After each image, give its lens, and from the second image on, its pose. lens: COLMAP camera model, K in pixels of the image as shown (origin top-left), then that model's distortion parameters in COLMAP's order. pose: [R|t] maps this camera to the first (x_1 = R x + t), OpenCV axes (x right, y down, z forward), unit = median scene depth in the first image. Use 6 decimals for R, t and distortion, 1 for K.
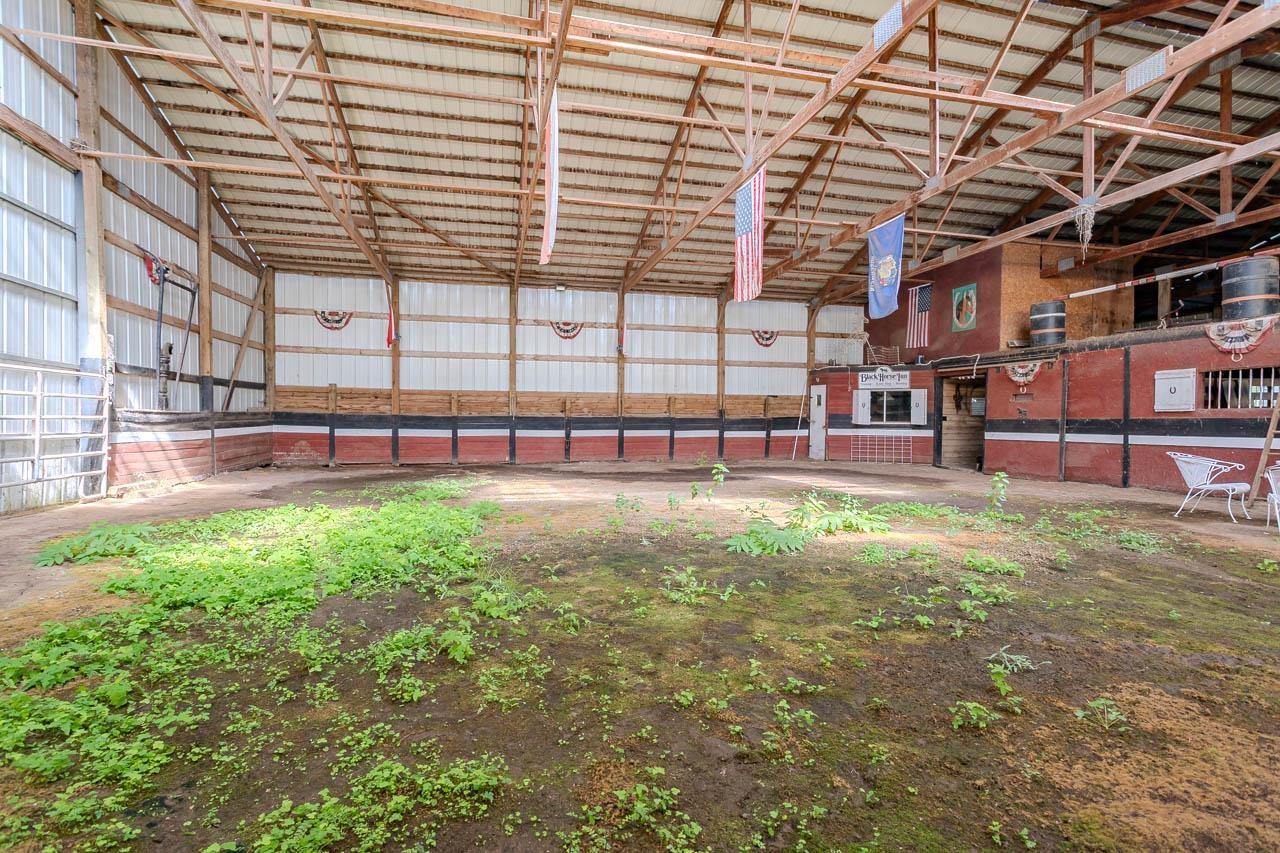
lens RADIAL K [[611.0, 0, 638.9], [0, 611.0, 428.4], [0, 0, 1]] dist [0.004802, 0.001597]
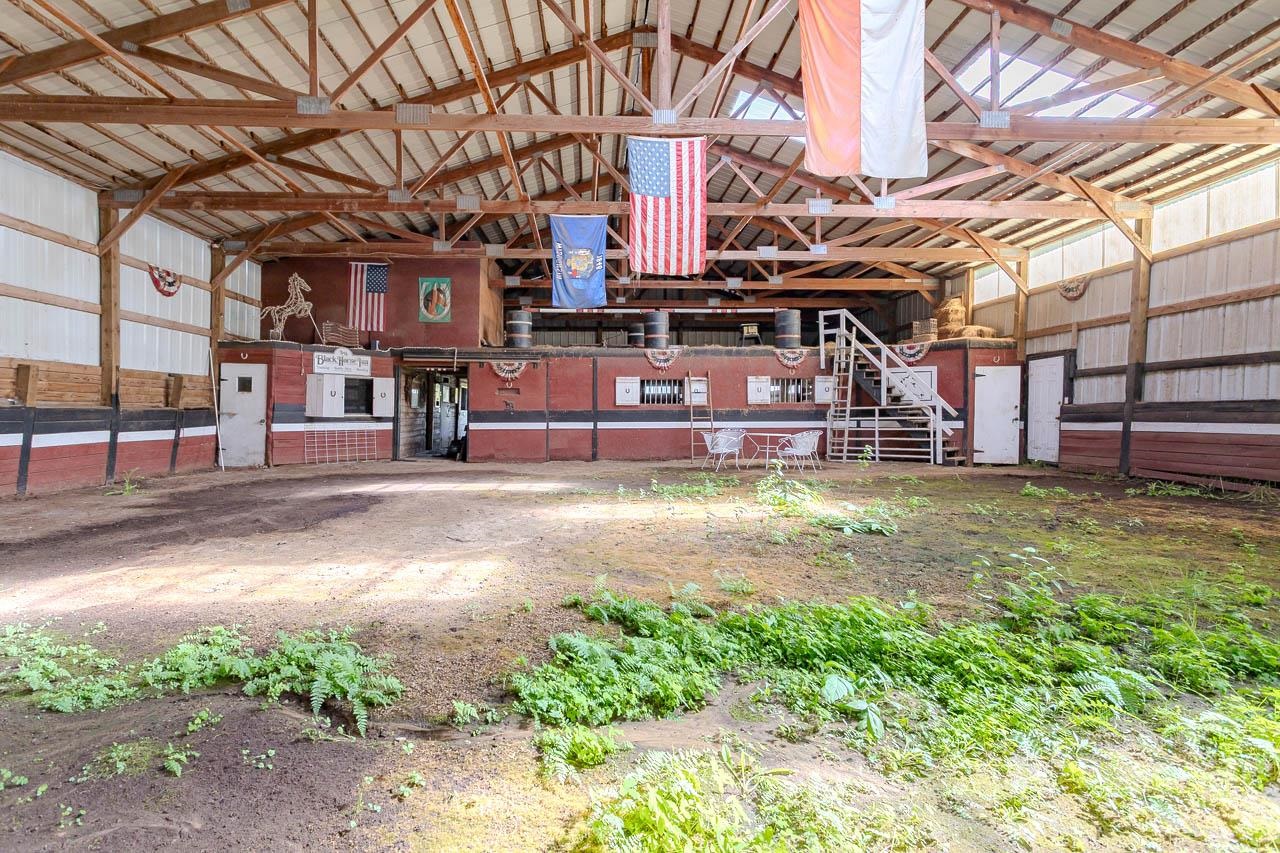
lens RADIAL K [[611.0, 0, 635.4], [0, 611.0, 417.7], [0, 0, 1]] dist [0.004802, 0.001597]
pose [[0.195709, -0.010858, 0.980602, -0.353941], [0.015719, 0.999845, 0.007934, -0.005937], [-0.980536, 0.013862, 0.195849, 0.445214]]
